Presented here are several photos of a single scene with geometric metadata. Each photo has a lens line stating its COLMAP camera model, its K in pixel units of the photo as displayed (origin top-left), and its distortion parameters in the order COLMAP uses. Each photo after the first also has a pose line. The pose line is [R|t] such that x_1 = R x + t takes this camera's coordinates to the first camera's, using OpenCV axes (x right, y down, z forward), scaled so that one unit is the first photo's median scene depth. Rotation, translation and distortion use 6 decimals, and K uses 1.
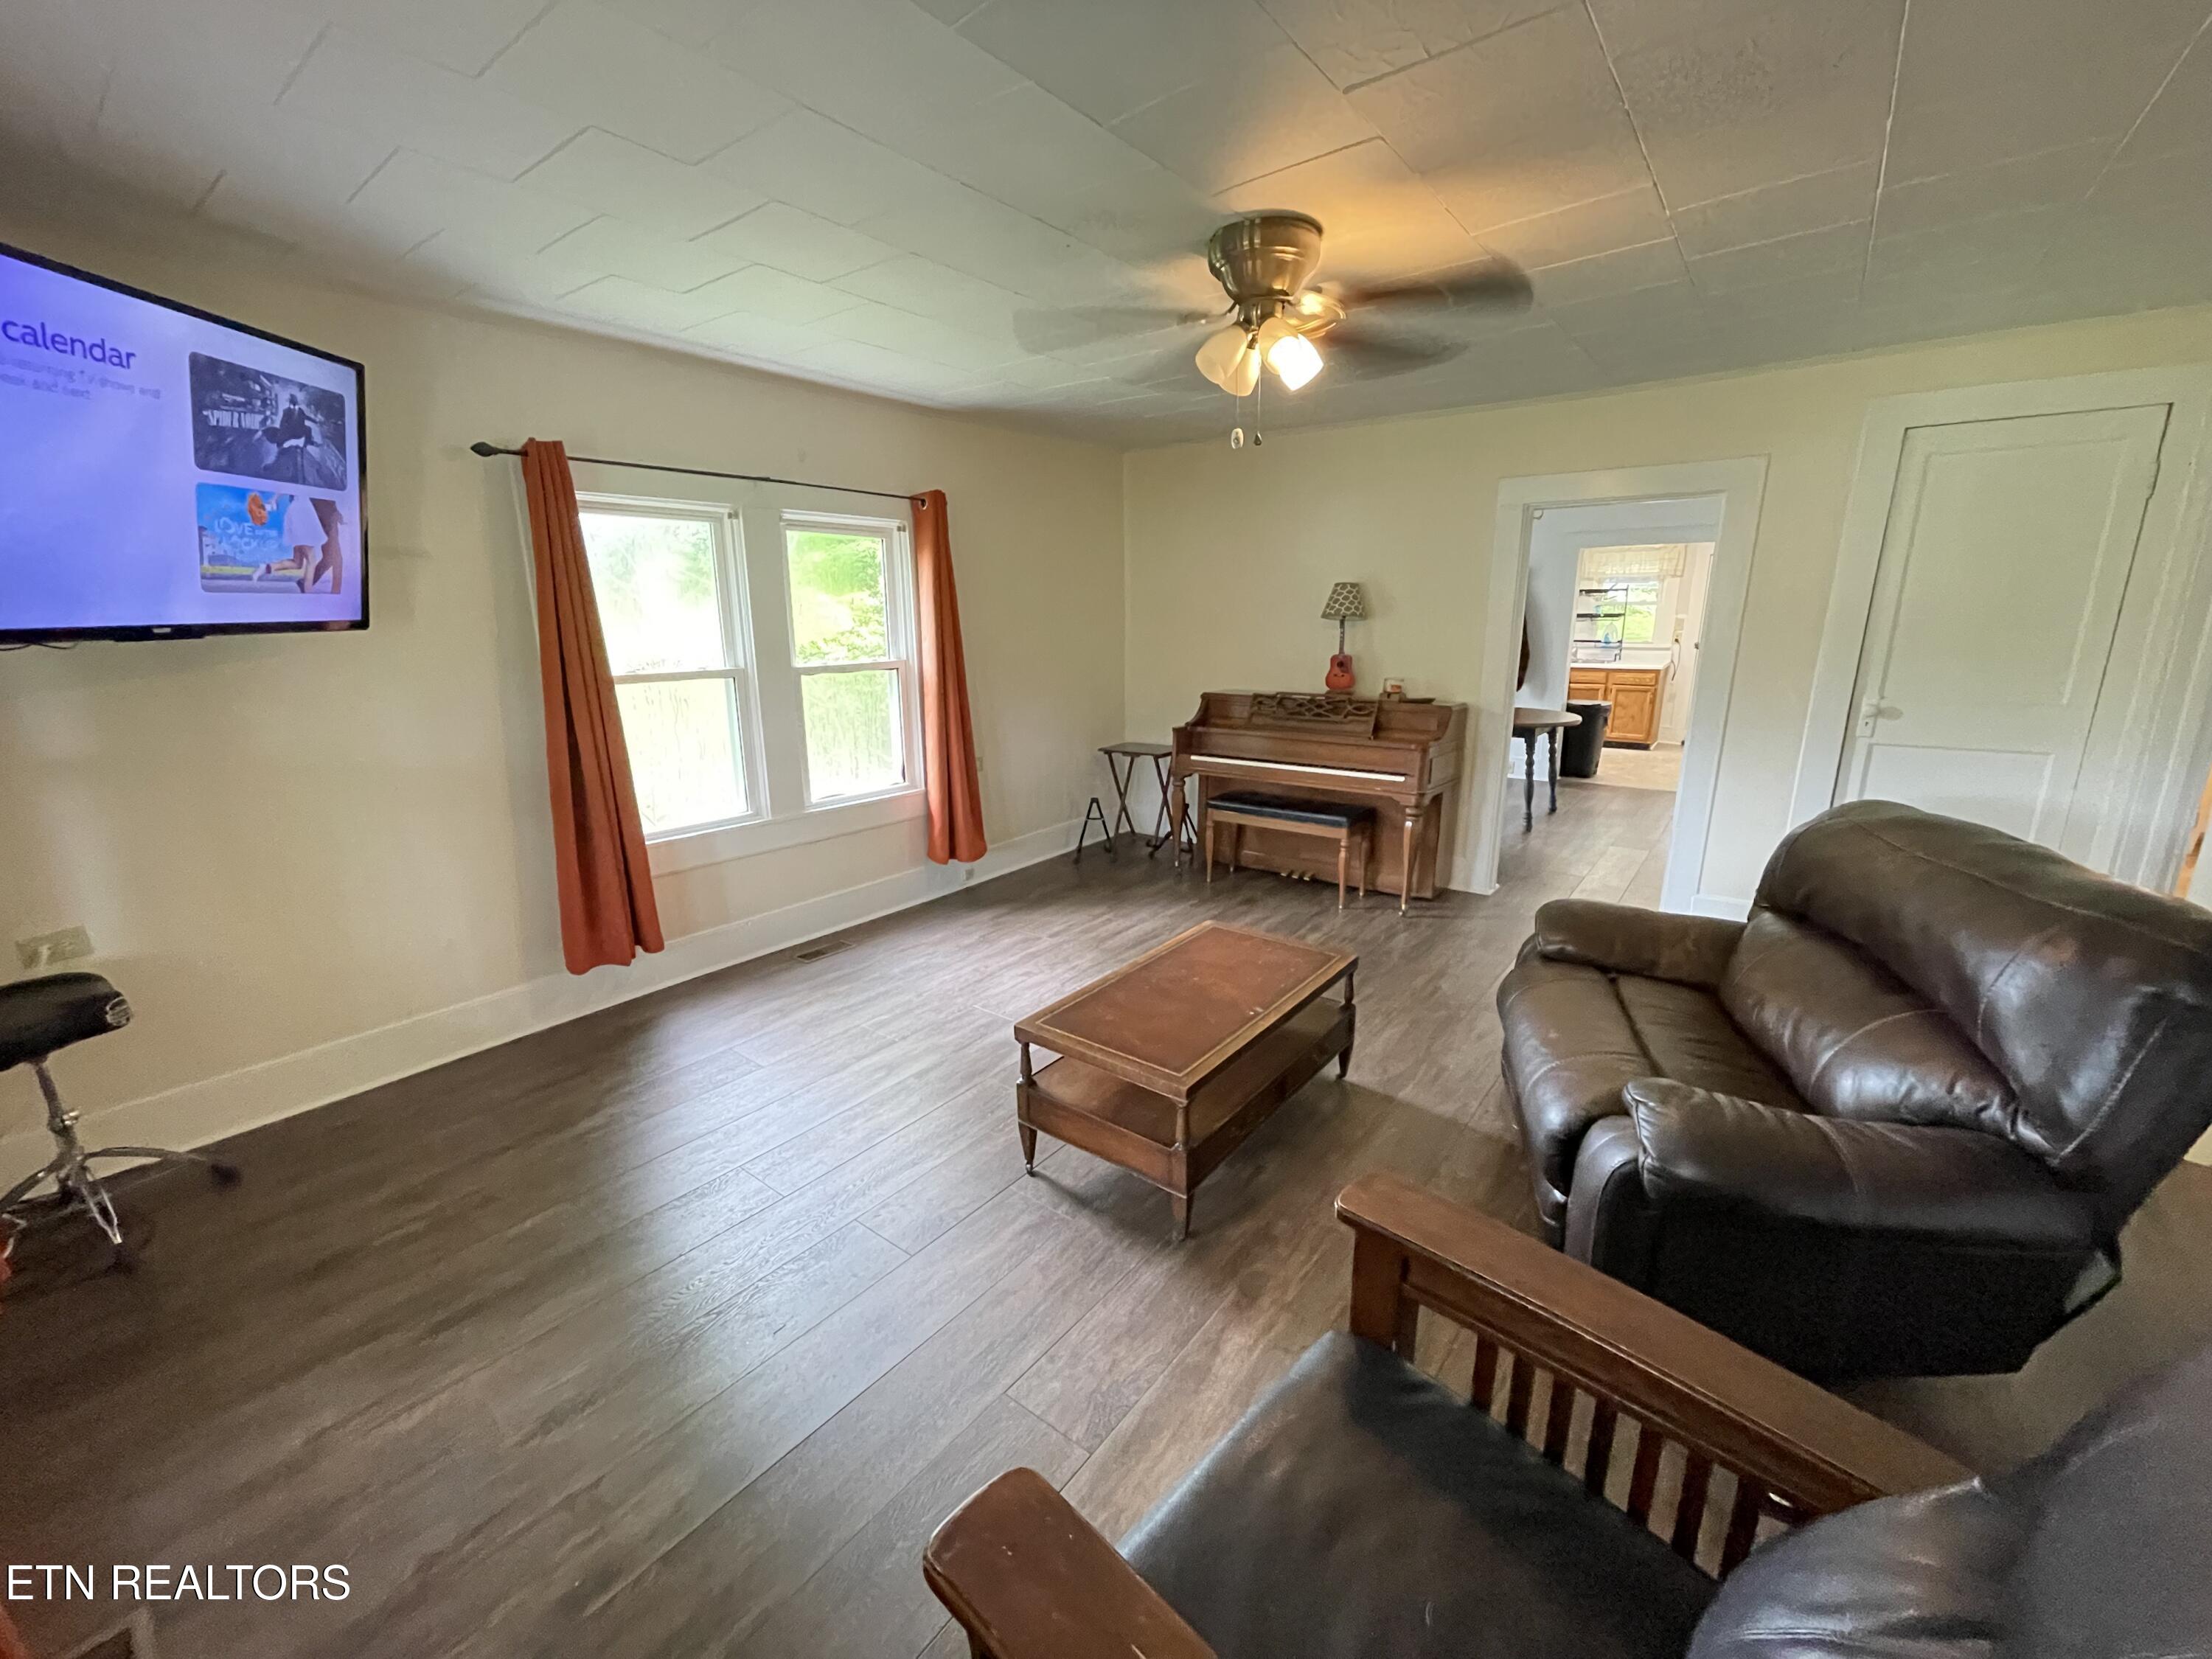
lens RADIAL K [[887.2, 0, 1092.6], [0, 887.2, 832.3], [0, 0, 1]] dist [-0.001227, -0.000893]
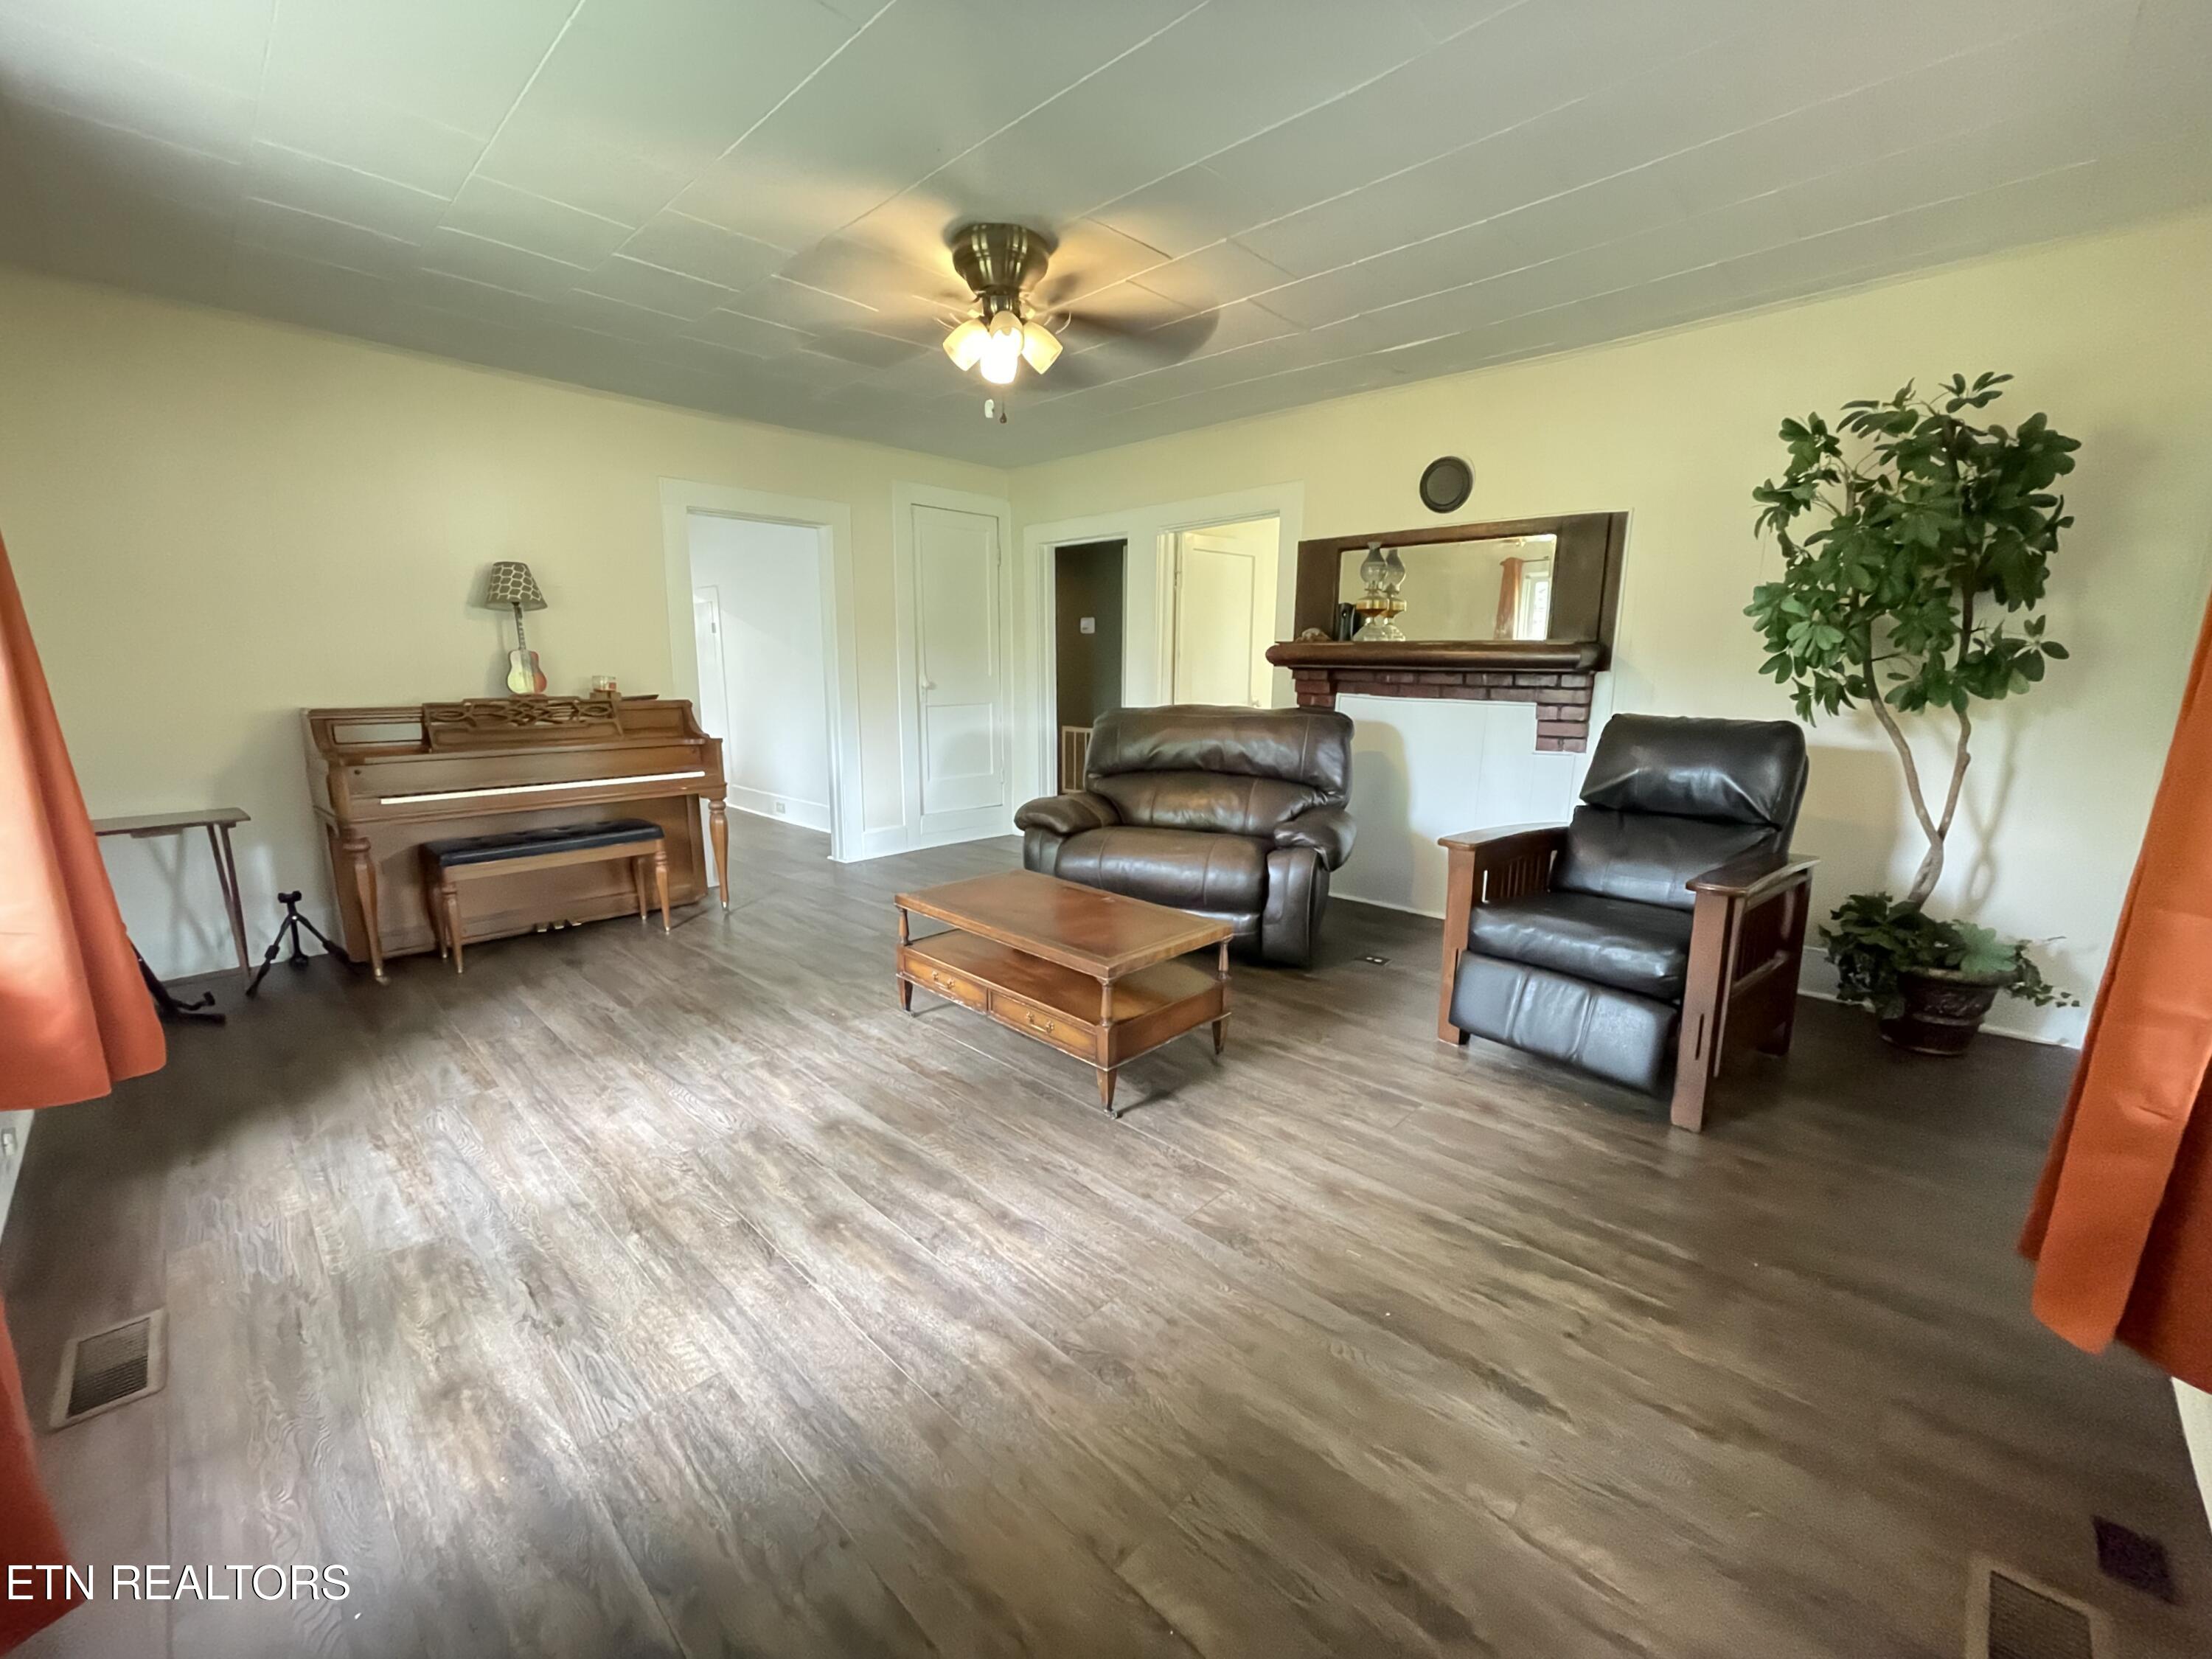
lens RADIAL K [[887.2, 0, 1097.6], [0, 887.2, 834.5], [0, 0, 1]] dist [-0.001227, -0.000893]
pose [[0.105498, -0.178524, 0.978263, -0.587149], [0.233815, 0.960627, 0.150091, -0.043842], [-0.966541, 0.212898, 0.143086, 0.484685]]
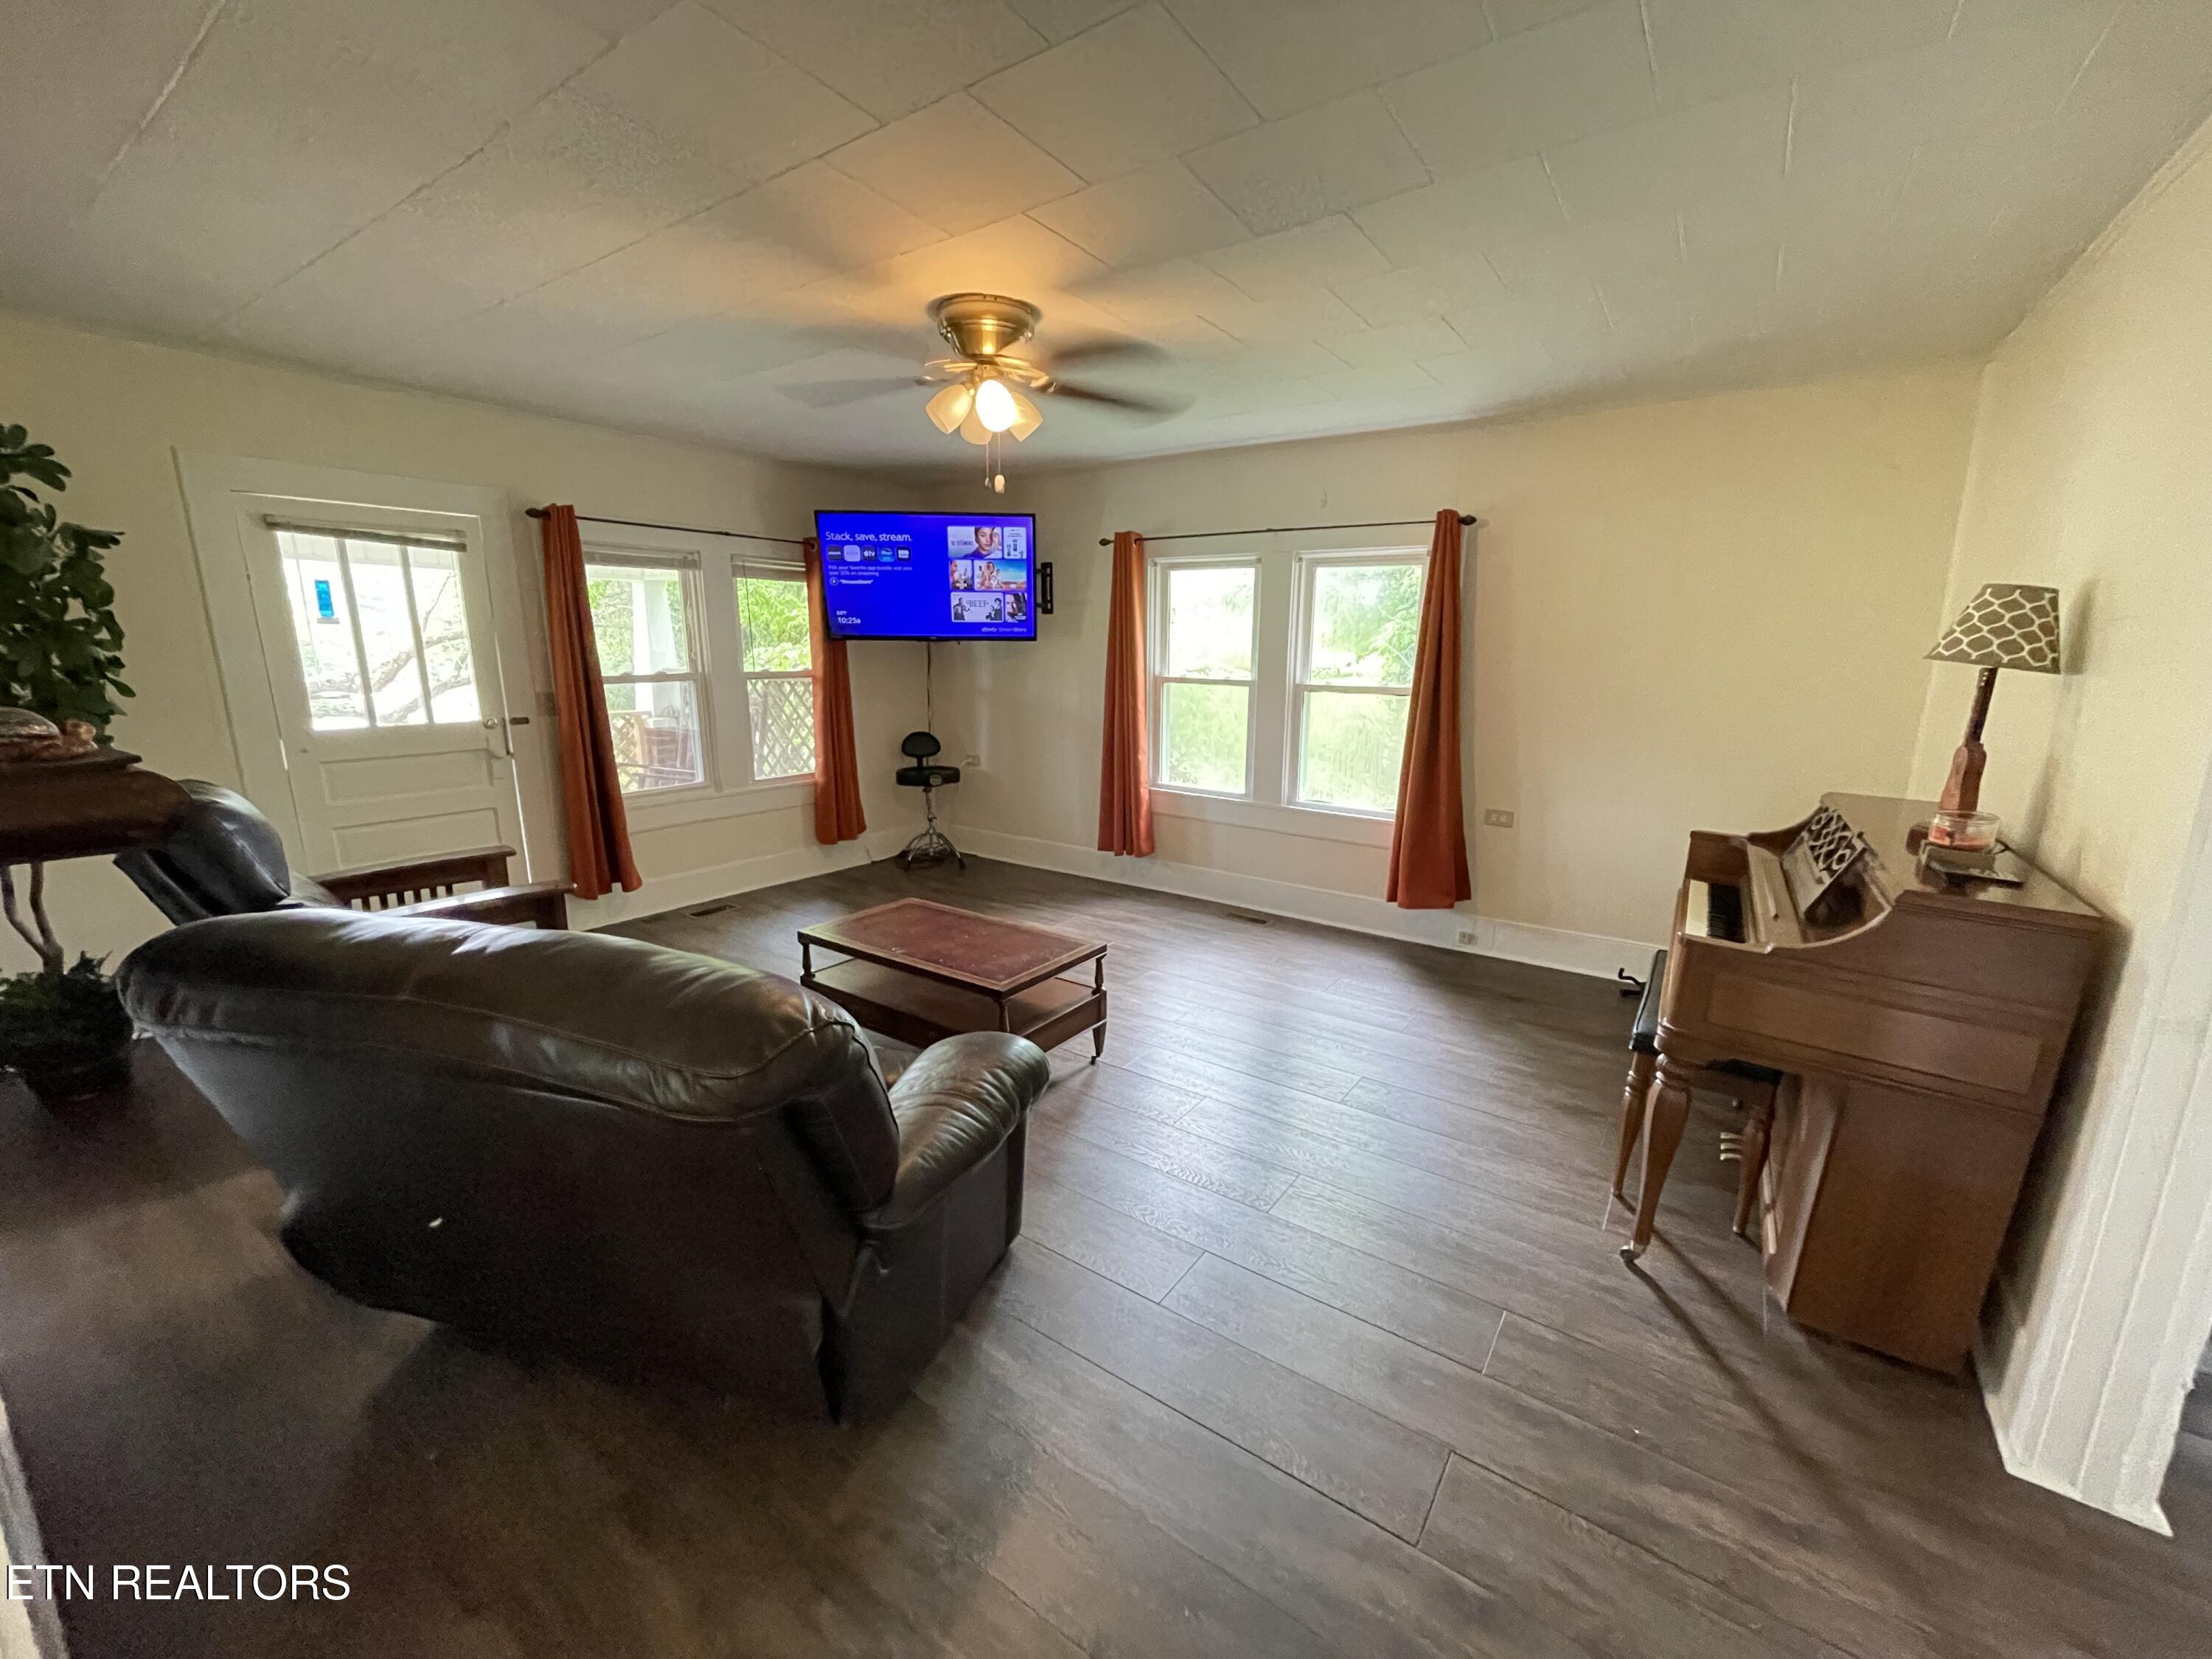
lens RADIAL K [[887.2, 0, 1106.1], [0, 887.2, 831.8], [0, 0, 1]] dist [-0.001227, -0.000893]
pose [[0.055309, 0.224694, -0.972858, 0.819130], [-0.251765, 0.946005, 0.204179, -0.171458], [0.966207, 0.233639, 0.108893, 0.656485]]
